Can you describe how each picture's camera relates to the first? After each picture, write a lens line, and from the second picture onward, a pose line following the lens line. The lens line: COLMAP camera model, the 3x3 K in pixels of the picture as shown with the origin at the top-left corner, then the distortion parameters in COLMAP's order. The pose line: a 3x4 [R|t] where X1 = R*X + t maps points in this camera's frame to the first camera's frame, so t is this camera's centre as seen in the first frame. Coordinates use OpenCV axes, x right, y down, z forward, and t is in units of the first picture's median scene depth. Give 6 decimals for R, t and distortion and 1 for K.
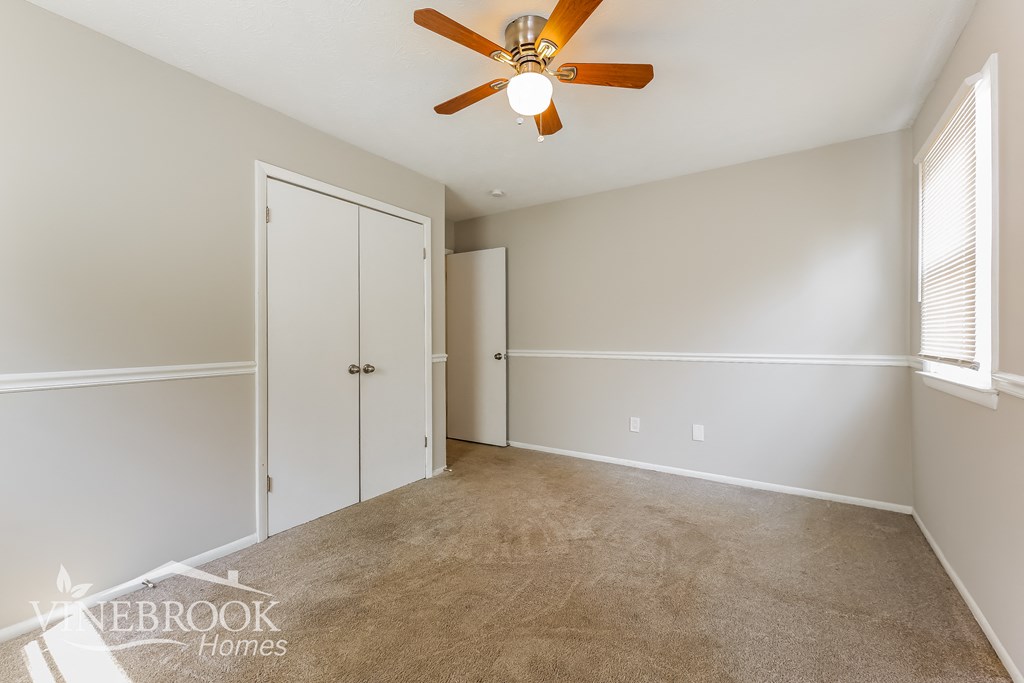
lens RADIAL K [[427.7, 0, 511.7], [0, 427.7, 334.3], [0, 0, 1]] dist [0.001740, 0.000121]
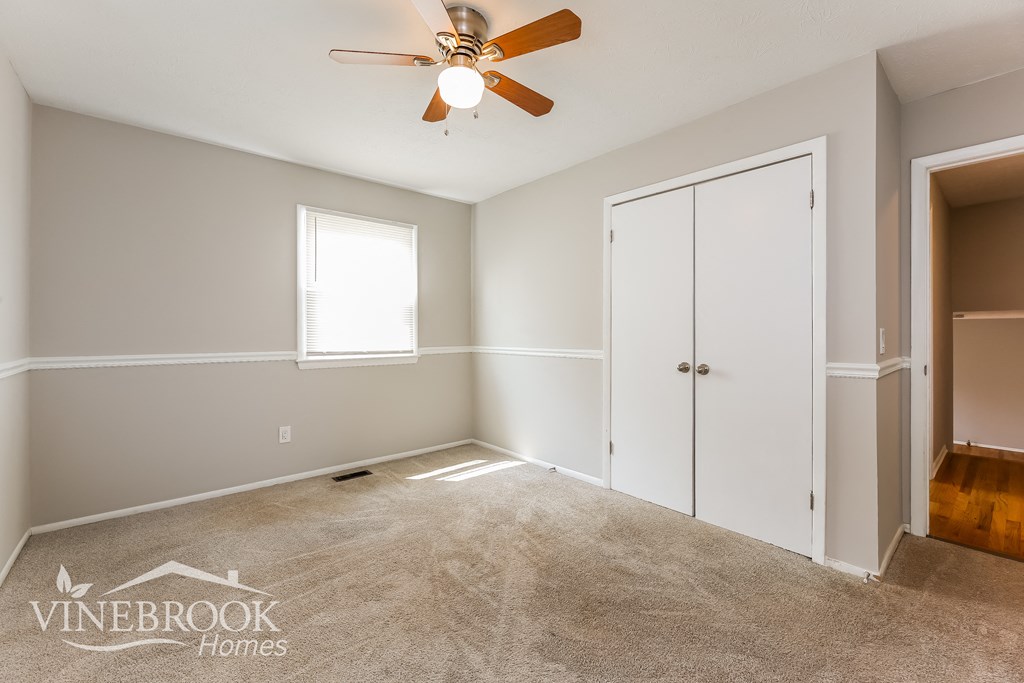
lens RADIAL K [[427.7, 0, 511.7], [0, 427.7, 334.3], [0, 0, 1]] dist [0.001740, 0.000121]
pose [[-0.269240, 0.005736, -0.963056, 0.607372], [0.003497, 0.999981, 0.004978, 0.004409], [0.963067, -0.002028, -0.269256, 0.873871]]
